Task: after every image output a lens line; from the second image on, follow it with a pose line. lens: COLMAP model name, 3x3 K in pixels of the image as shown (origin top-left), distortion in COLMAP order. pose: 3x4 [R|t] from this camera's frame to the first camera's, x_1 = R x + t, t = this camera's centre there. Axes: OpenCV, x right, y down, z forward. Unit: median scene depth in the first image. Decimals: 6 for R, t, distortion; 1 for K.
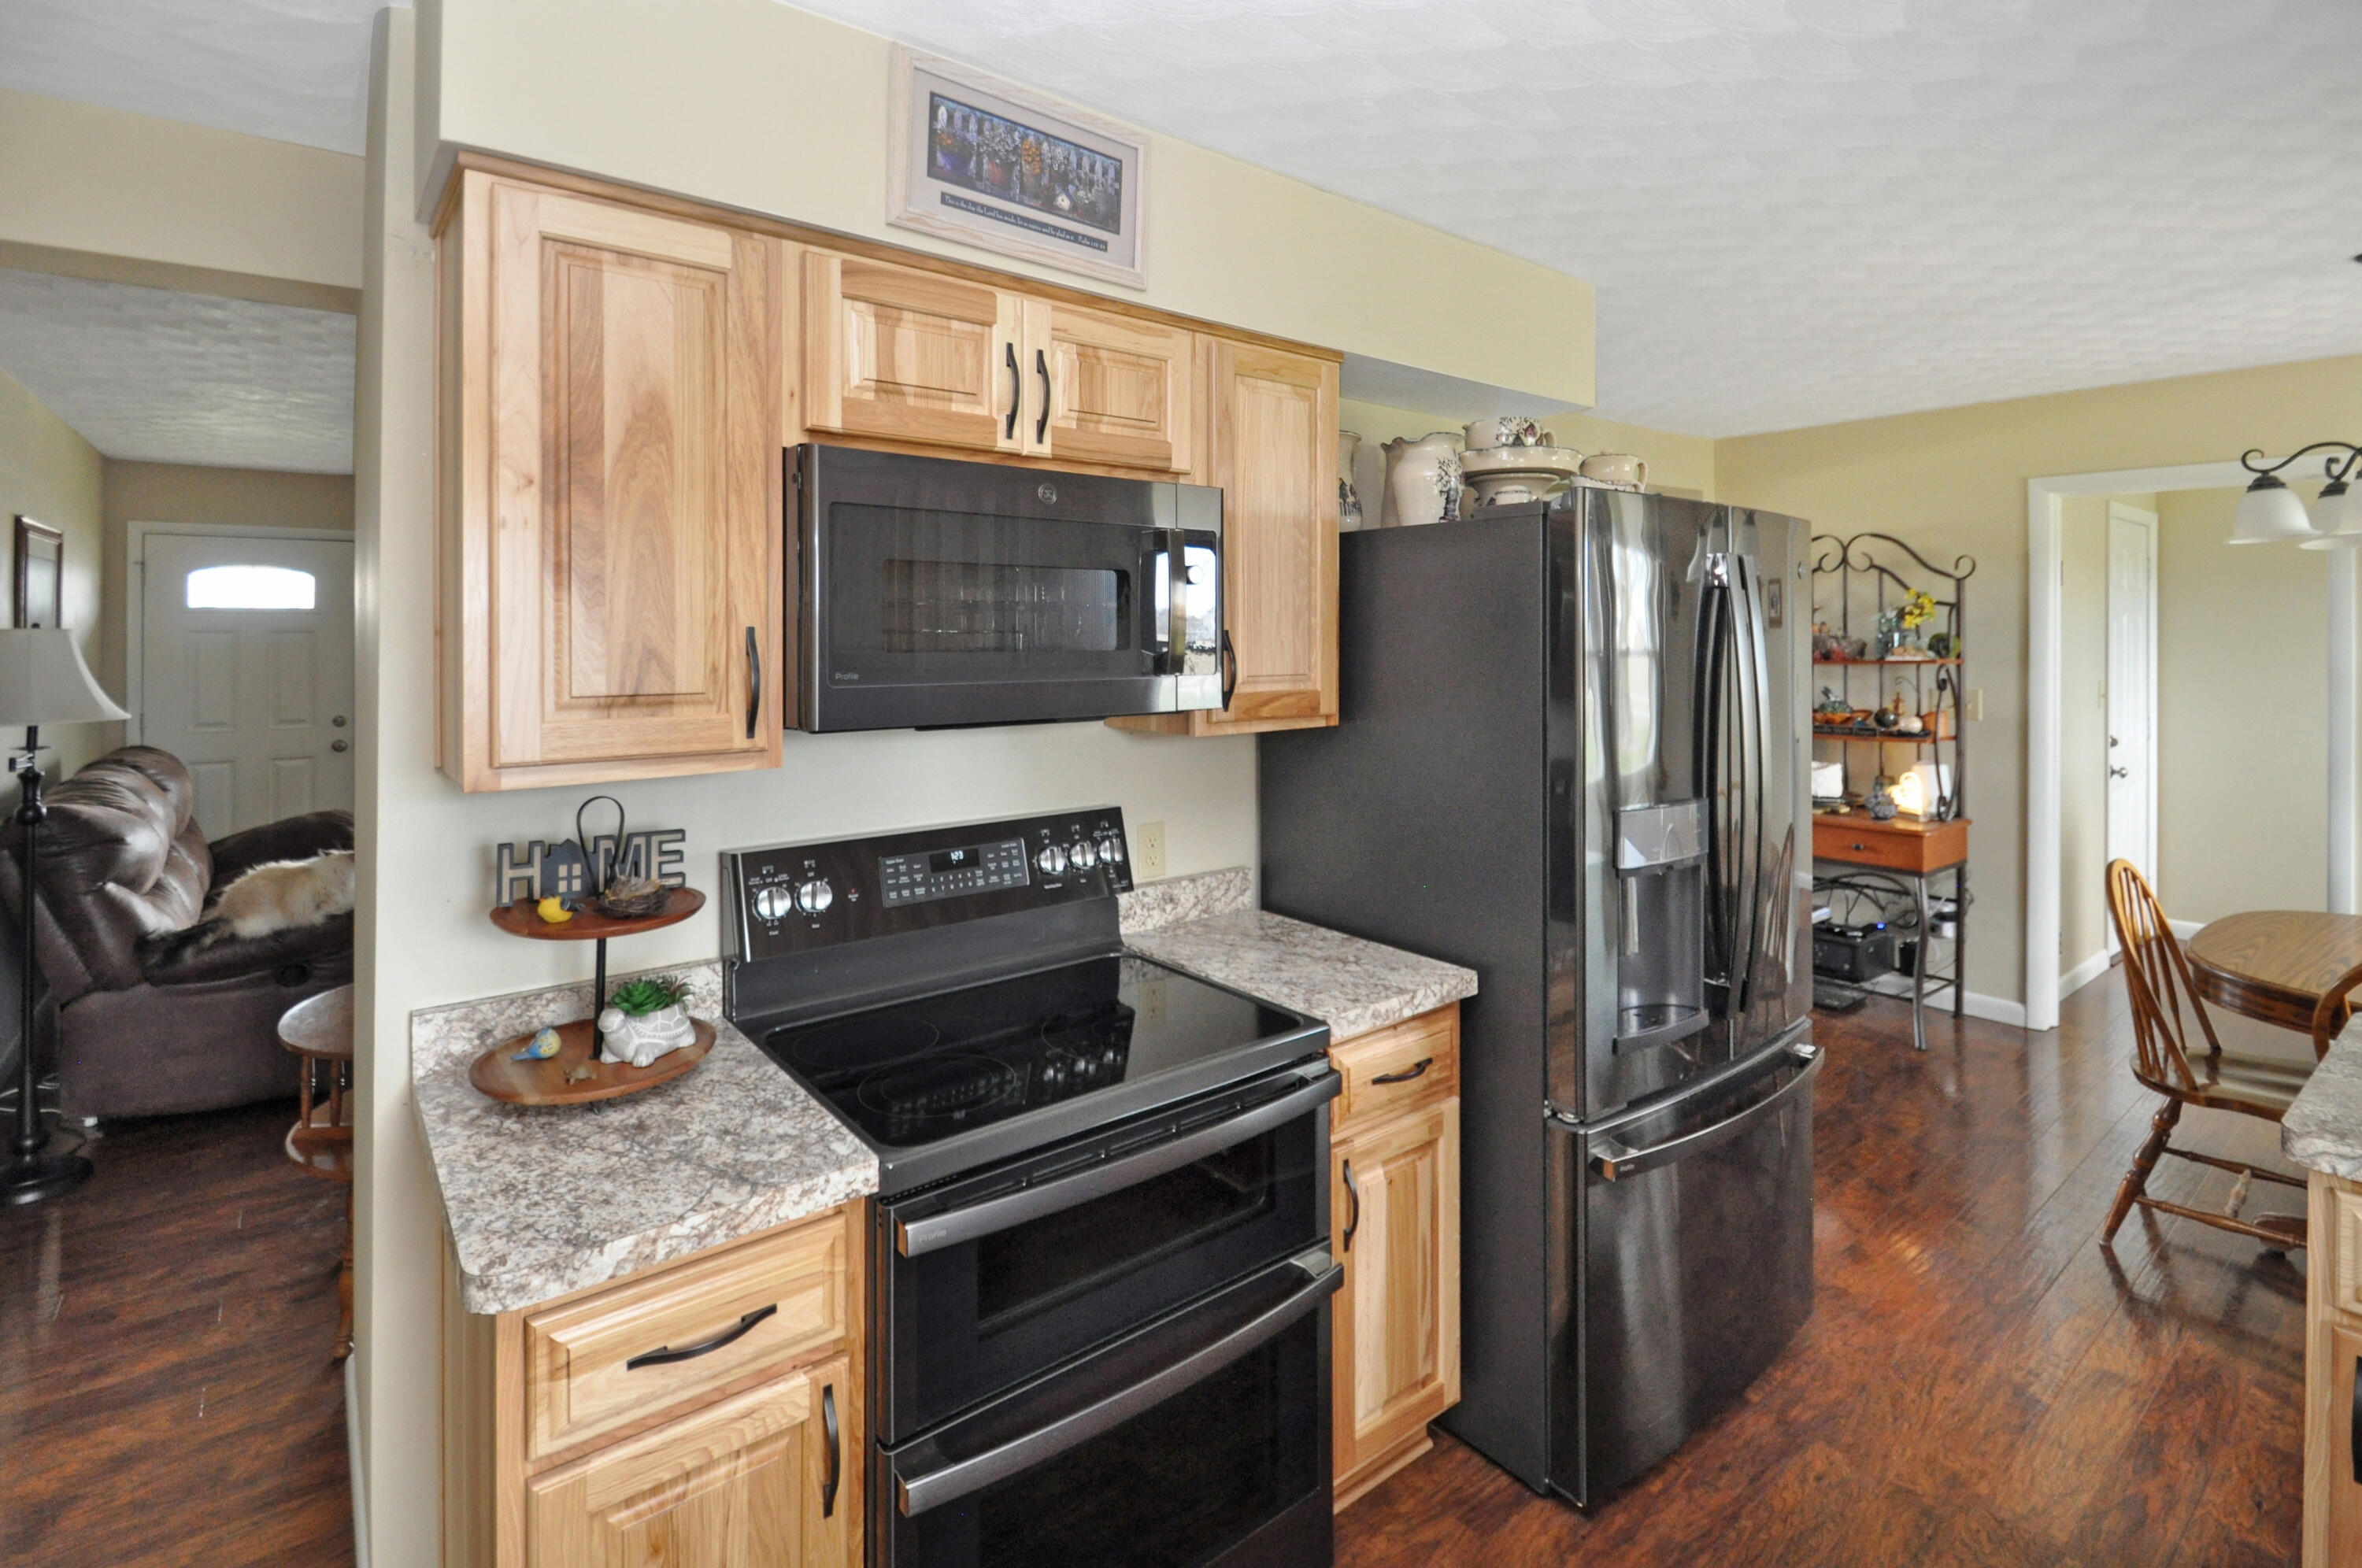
lens RADIAL K [[1113.6, 0, 1190.4], [0, 1113.6, 774.5], [0, 0, 1]] dist [0.003344, -0.000302]
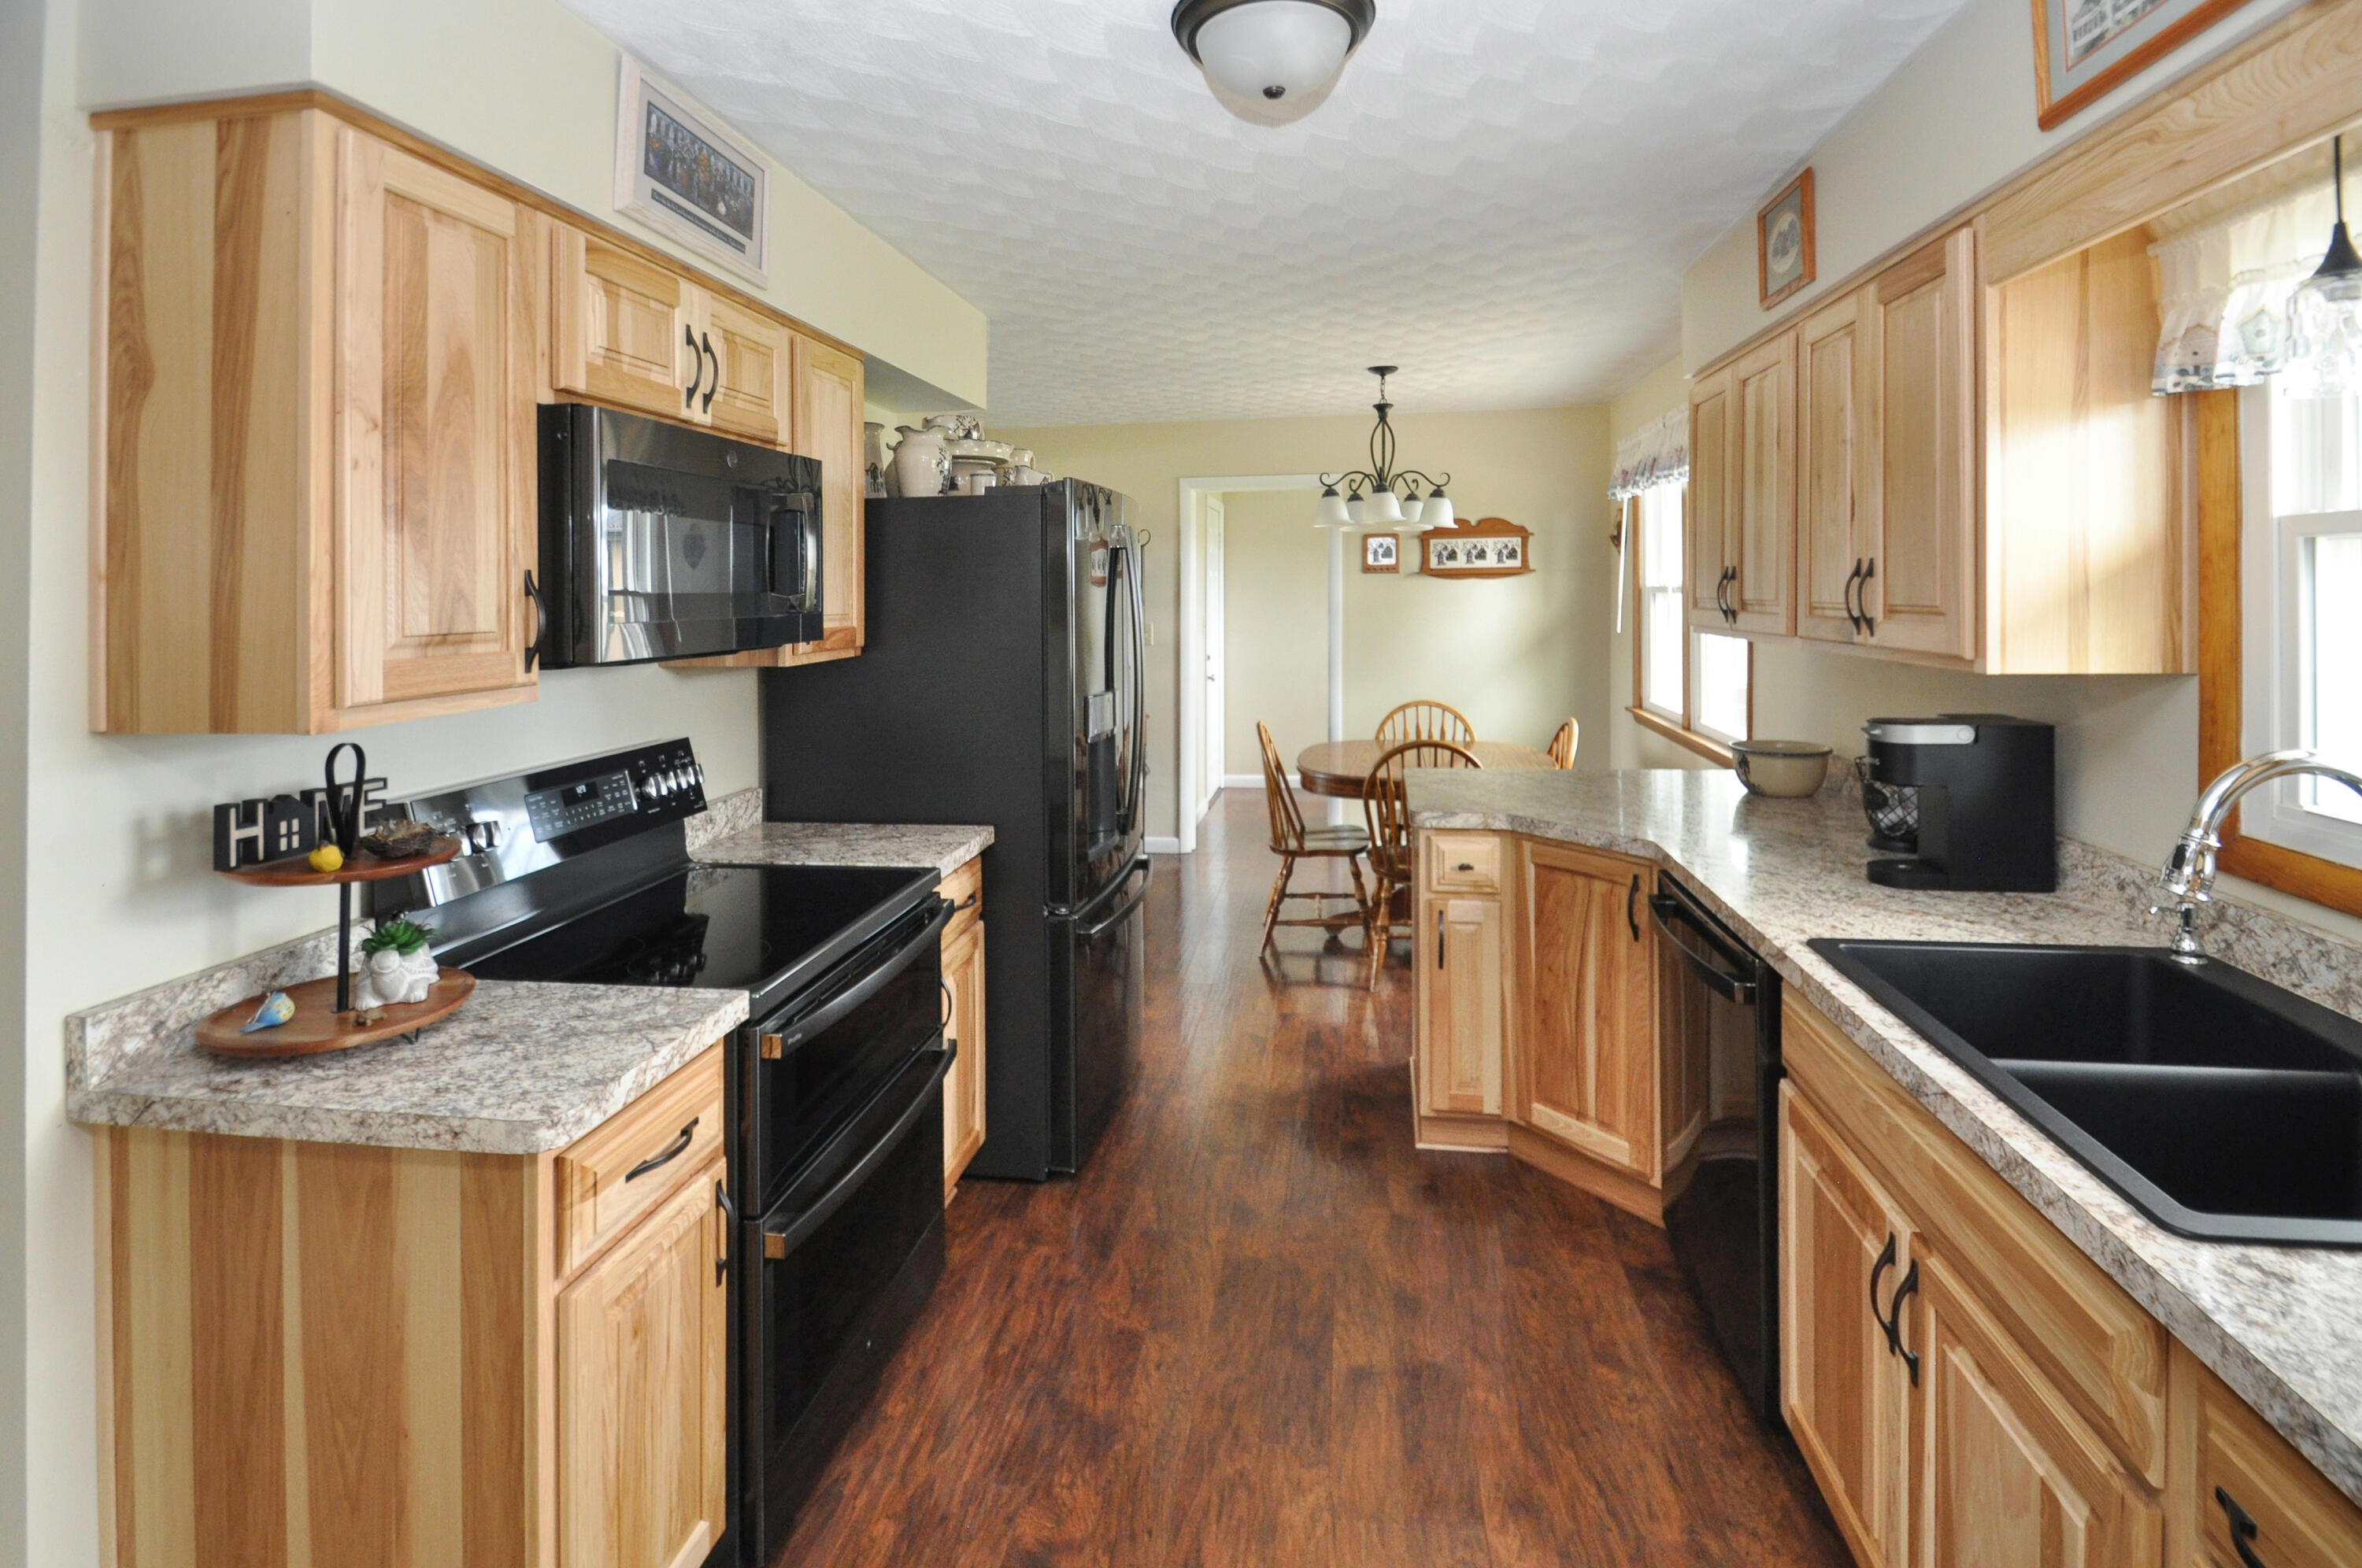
lens RADIAL K [[1025.6, 0, 1178.5], [0, 1025.6, 843.9], [0, 0, 1]] dist [0.017372, -0.017488]
pose [[0.754406, -0.164687, 0.635413, -0.542413], [0.090459, 0.984863, 0.147859, 0.038236], [-0.650145, -0.054067, 0.757884, -0.187806]]
